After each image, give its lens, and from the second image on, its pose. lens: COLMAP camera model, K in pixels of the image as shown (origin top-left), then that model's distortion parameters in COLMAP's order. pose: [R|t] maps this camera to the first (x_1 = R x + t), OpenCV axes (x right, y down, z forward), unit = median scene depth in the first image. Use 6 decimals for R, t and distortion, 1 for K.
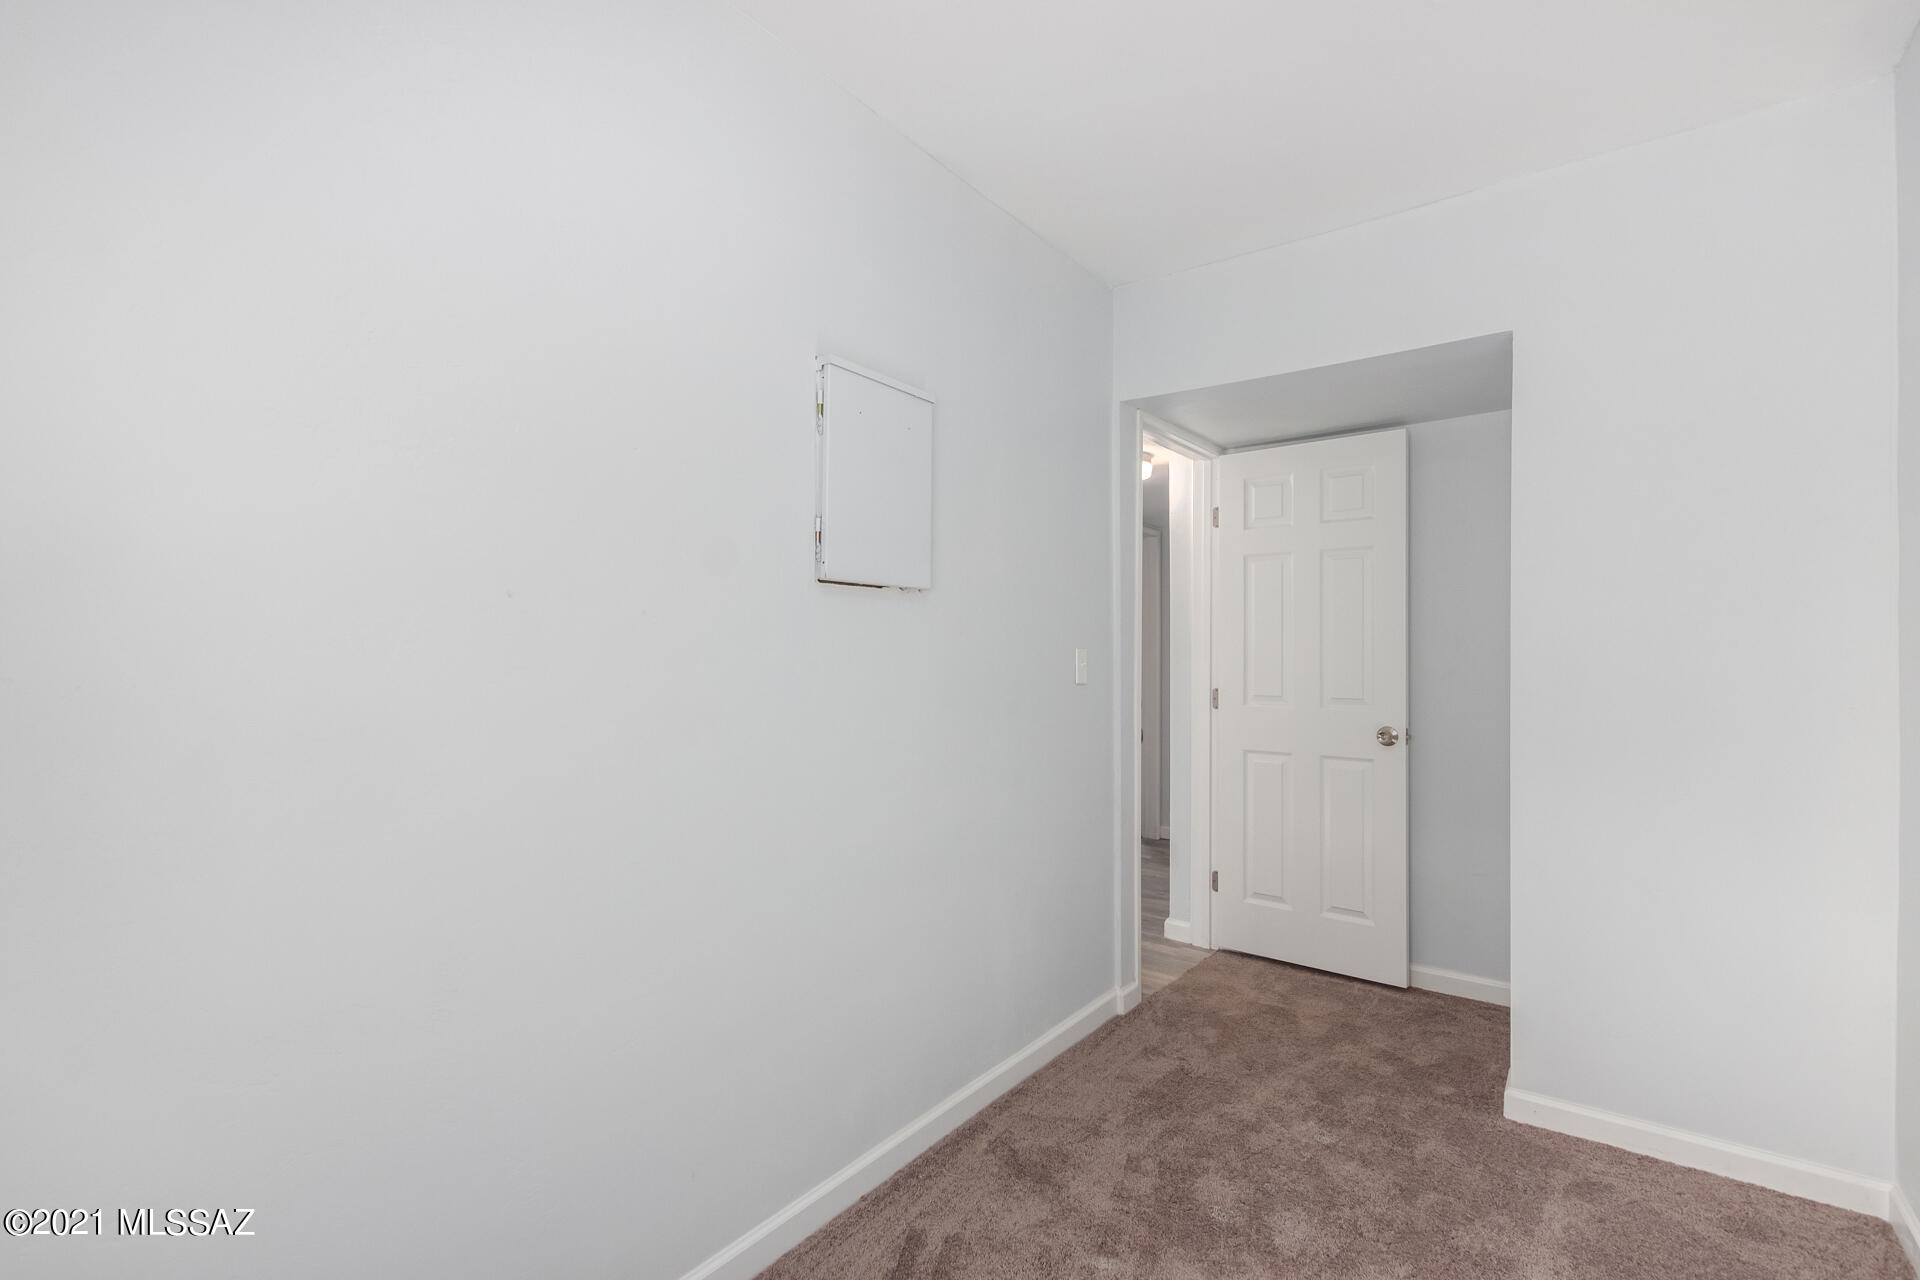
lens RADIAL K [[879.7, 0, 958.8], [0, 879.7, 650.0], [0, 0, 1]] dist [0.023718, -0.011528]
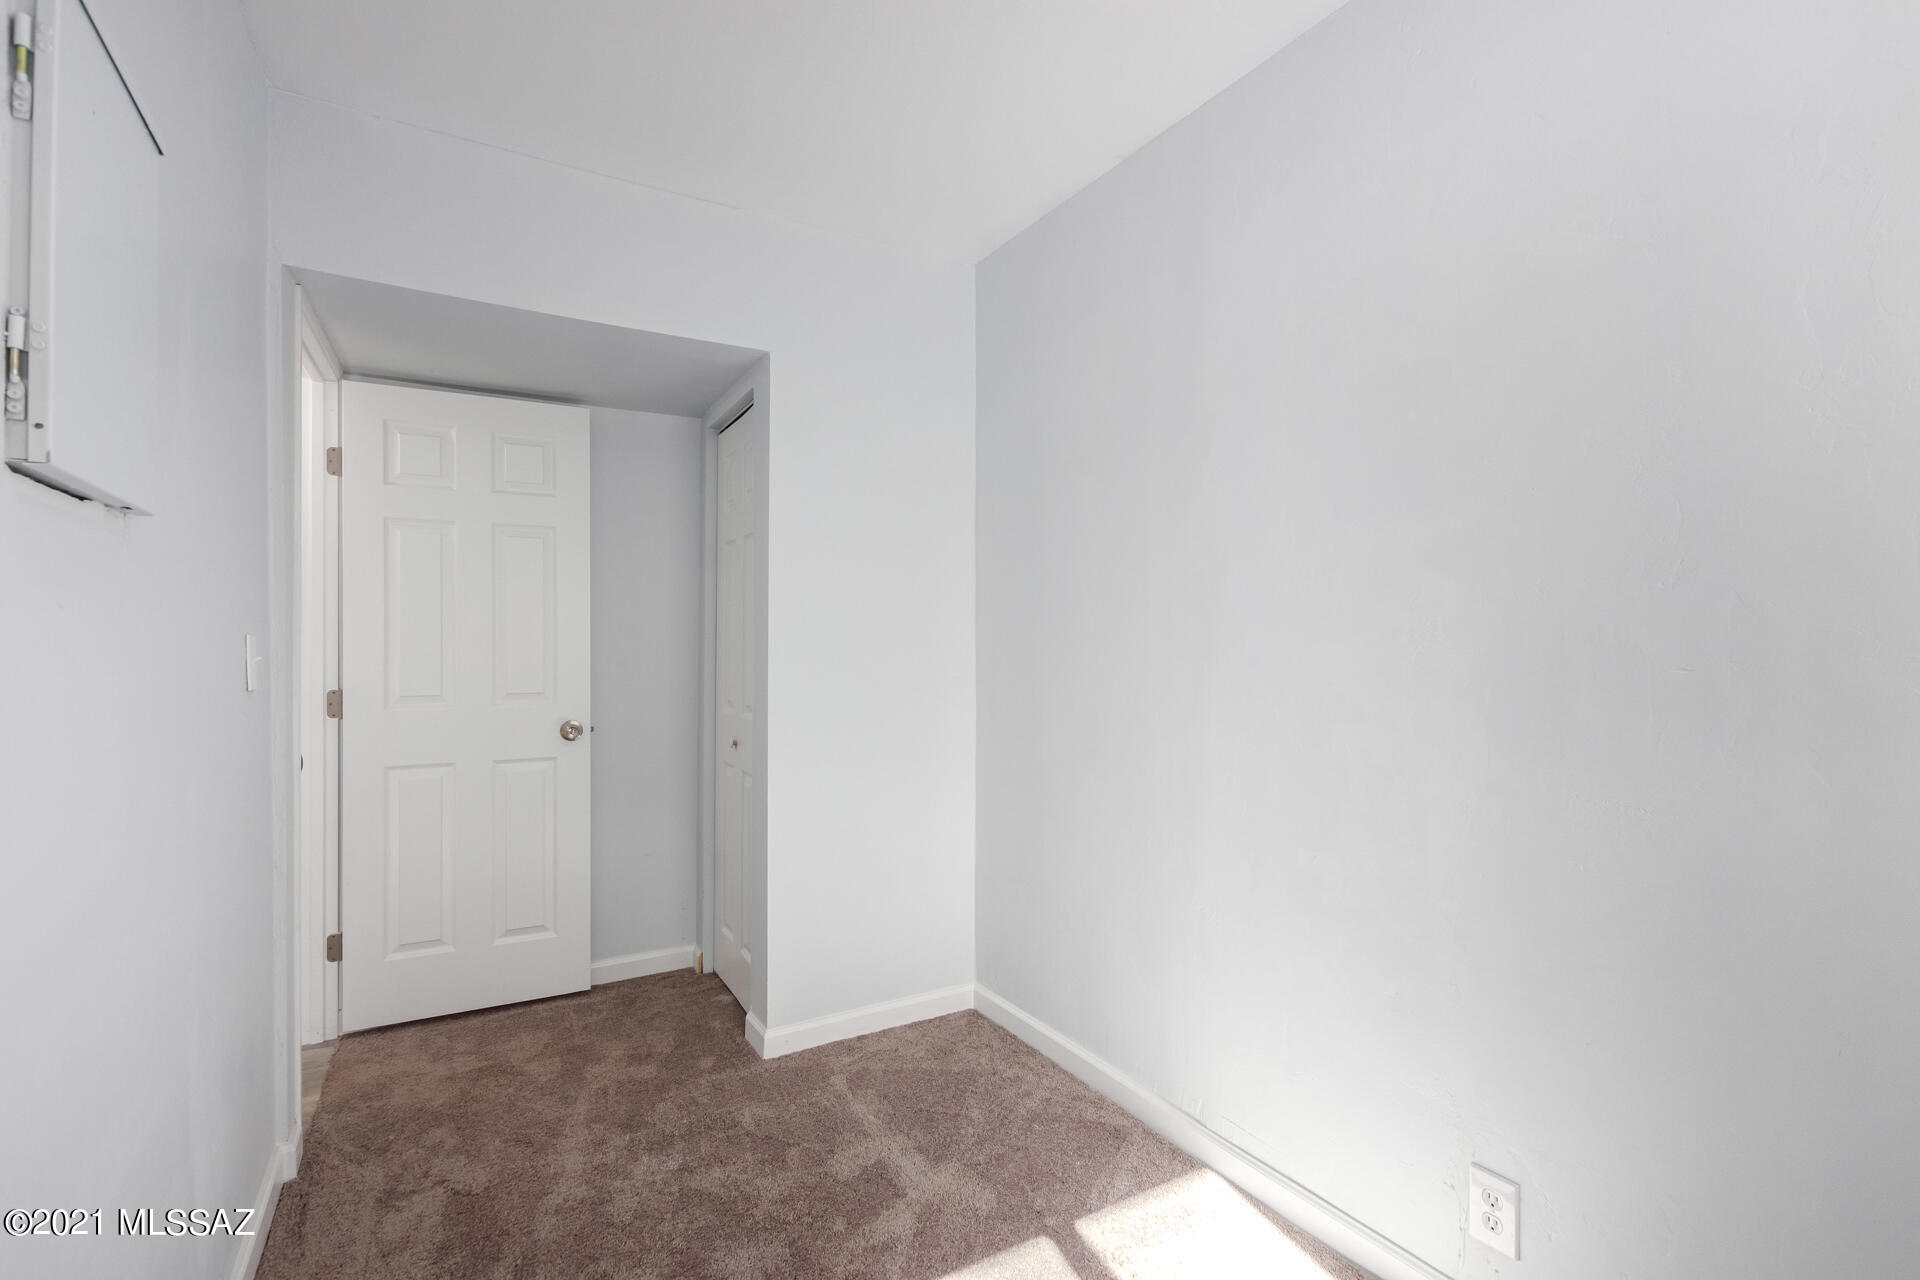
lens RADIAL K [[879.7, 0, 958.8], [0, 879.7, 650.0], [0, 0, 1]] dist [0.023718, -0.011528]
pose [[0.393180, -0.006558, 0.919438, -0.241496], [0.000857, 0.999977, 0.006766, 0.005809], [-0.919461, -0.001873, 0.393177, 0.273678]]
